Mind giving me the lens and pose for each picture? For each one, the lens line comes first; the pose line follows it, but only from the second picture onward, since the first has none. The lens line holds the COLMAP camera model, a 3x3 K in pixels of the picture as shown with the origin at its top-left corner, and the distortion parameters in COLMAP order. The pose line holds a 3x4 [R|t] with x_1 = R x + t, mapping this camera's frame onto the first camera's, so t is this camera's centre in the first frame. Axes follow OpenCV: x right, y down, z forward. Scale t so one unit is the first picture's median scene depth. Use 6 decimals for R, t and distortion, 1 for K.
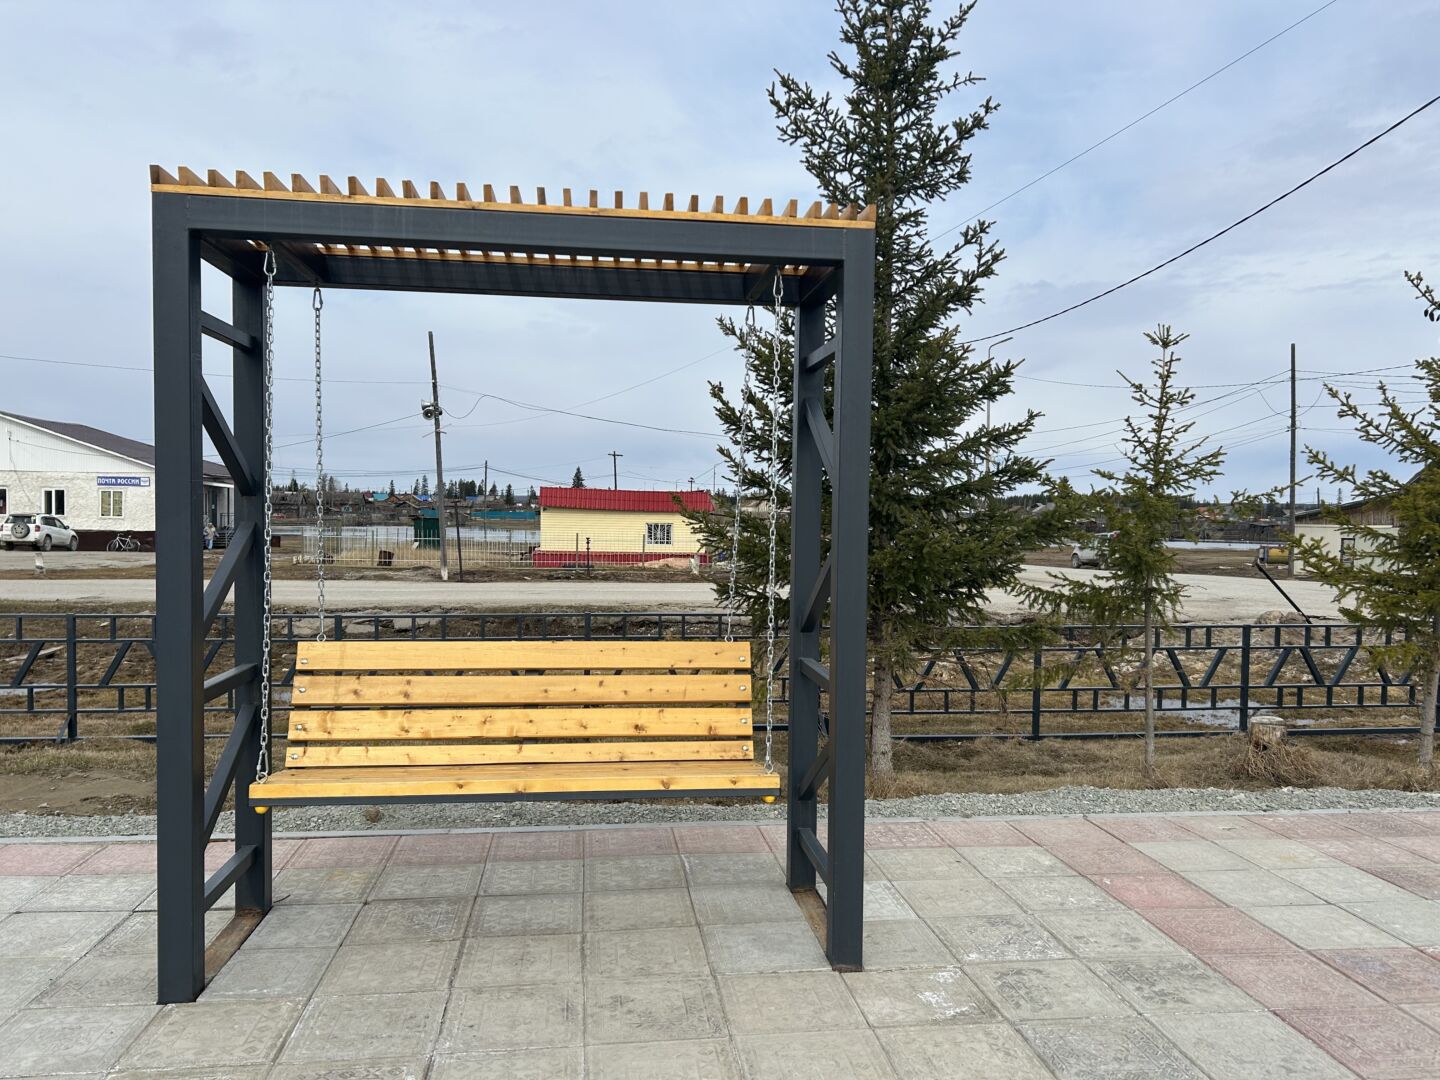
lens RADIAL K [[1078.2, 0, 717.2], [0, 1078.2, 533.3], [0, 0, 1]] dist [0.039108, -0.034801]
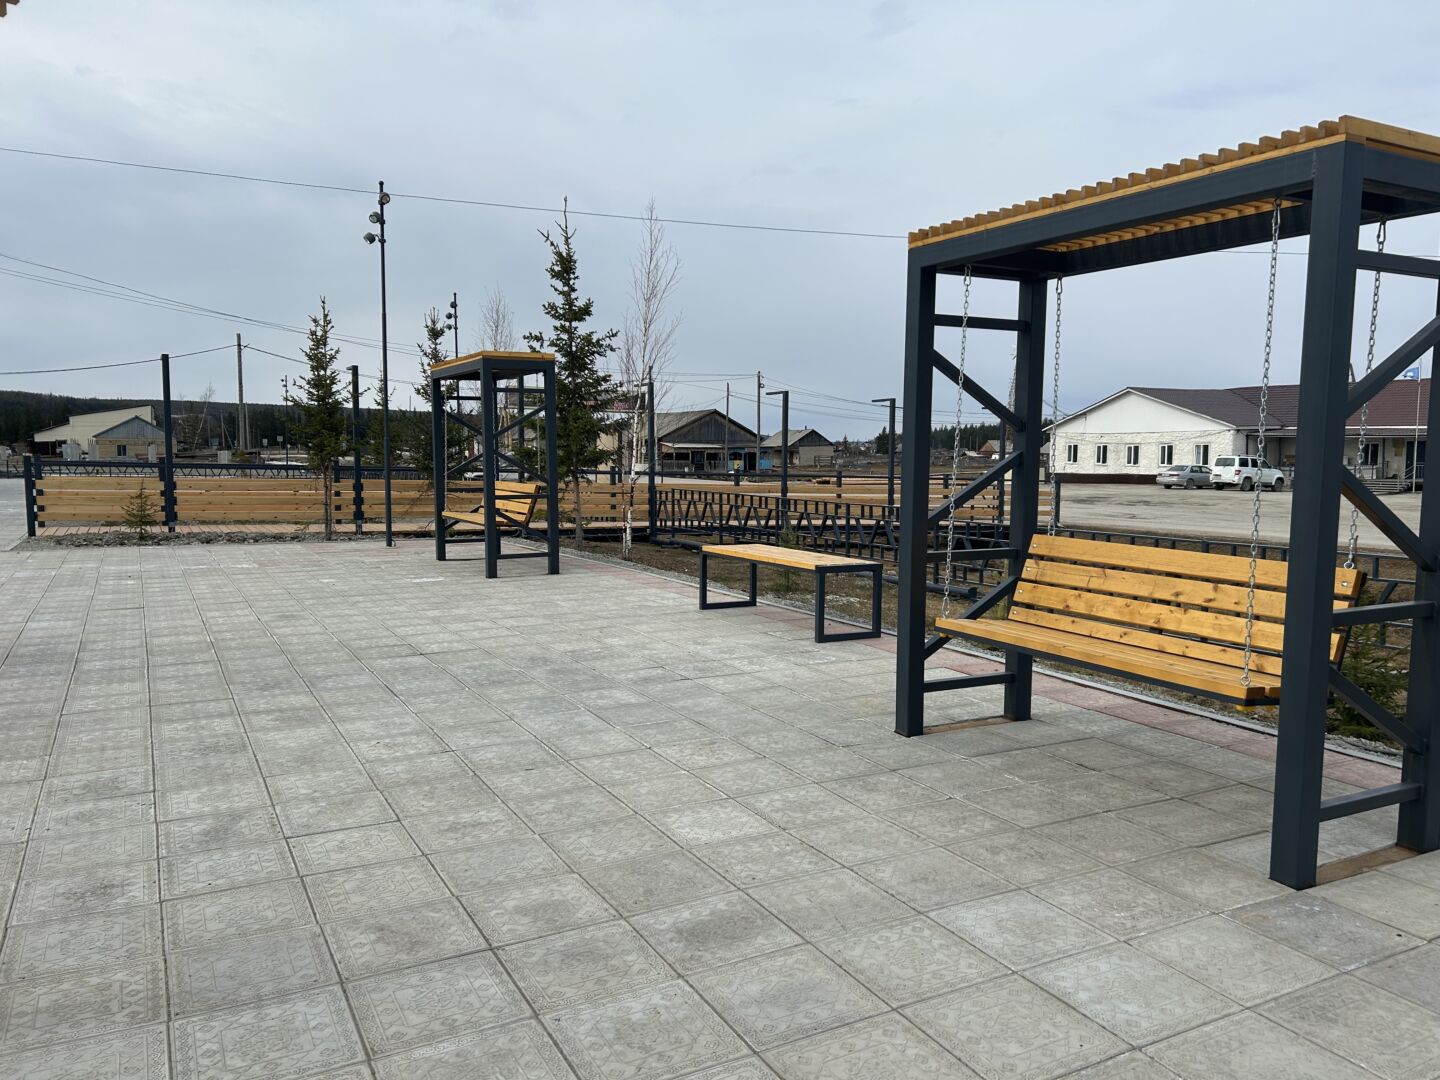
lens RADIAL K [[1078.2, 0, 724.0], [0, 1078.2, 545.8], [0, 0, 1]] dist [0.039108, -0.034801]
pose [[0.366299, 0.080030, -0.927049, 0.817045], [-0.015226, 0.996677, 0.080025, 0.008093], [0.930373, -0.015198, 0.366300, 0.108421]]
